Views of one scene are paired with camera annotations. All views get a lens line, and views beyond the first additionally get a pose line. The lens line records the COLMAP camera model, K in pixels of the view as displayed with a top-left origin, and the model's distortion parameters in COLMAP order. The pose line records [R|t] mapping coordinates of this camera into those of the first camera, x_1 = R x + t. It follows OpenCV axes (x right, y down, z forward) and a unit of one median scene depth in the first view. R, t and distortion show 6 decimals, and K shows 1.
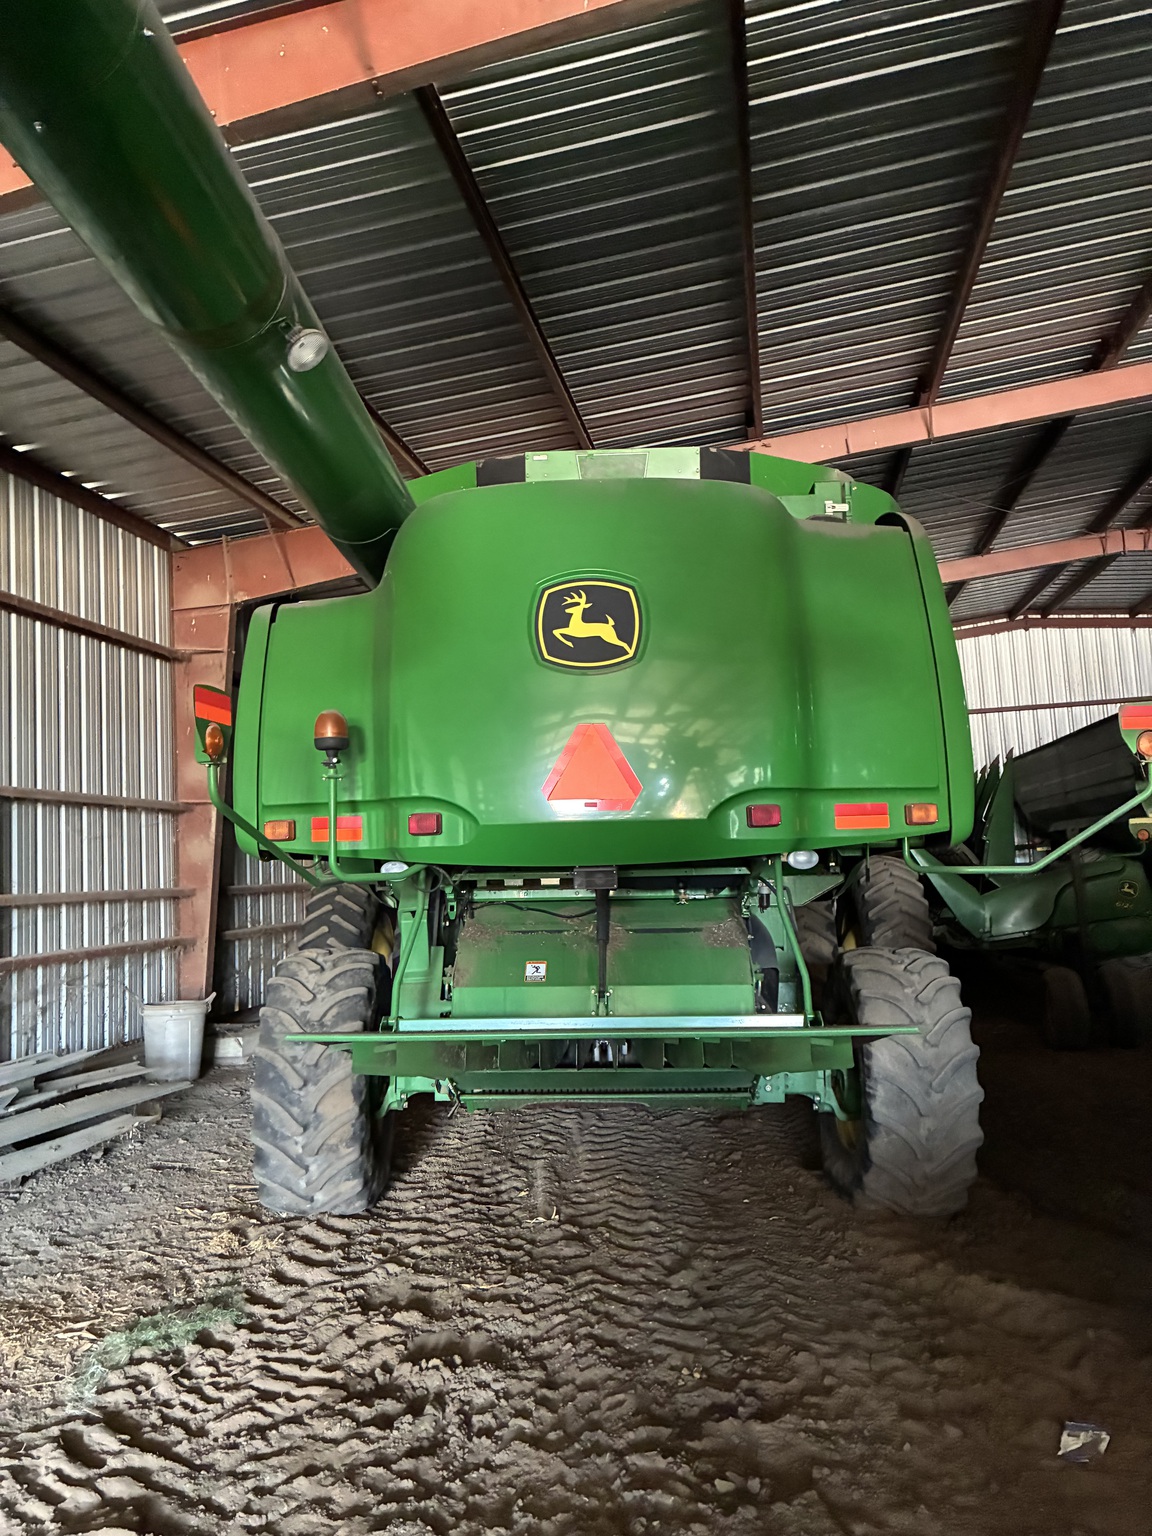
lens RADIAL K [[1160.2, 0, 576.0], [0, 1160.2, 768.0], [0, 0, 1]] dist [0.013225, -0.004274]
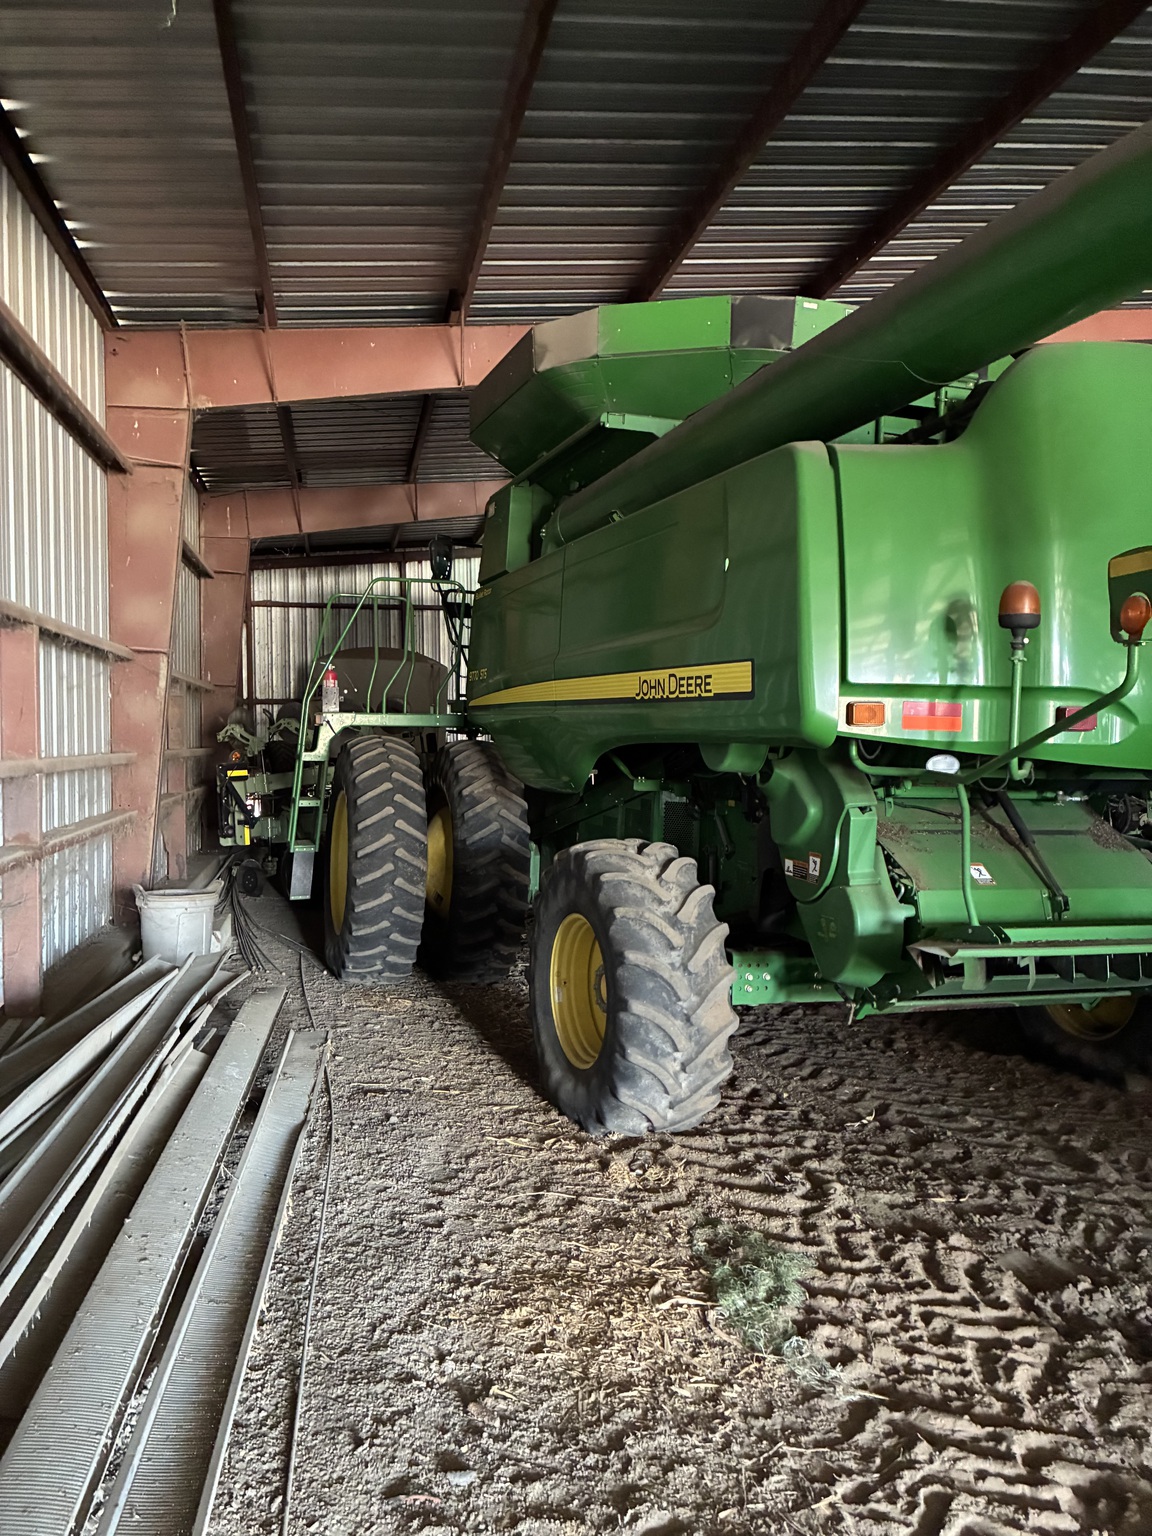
lens RADIAL K [[1160.2, 0, 576.0], [0, 1160.2, 768.0], [0, 0, 1]] dist [0.013225, -0.004274]
pose [[0.933328, 0.038793, 0.356923, -0.675055], [-0.076677, 0.992746, 0.092608, 0.026594], [-0.350742, -0.113802, 0.929532, 0.240877]]
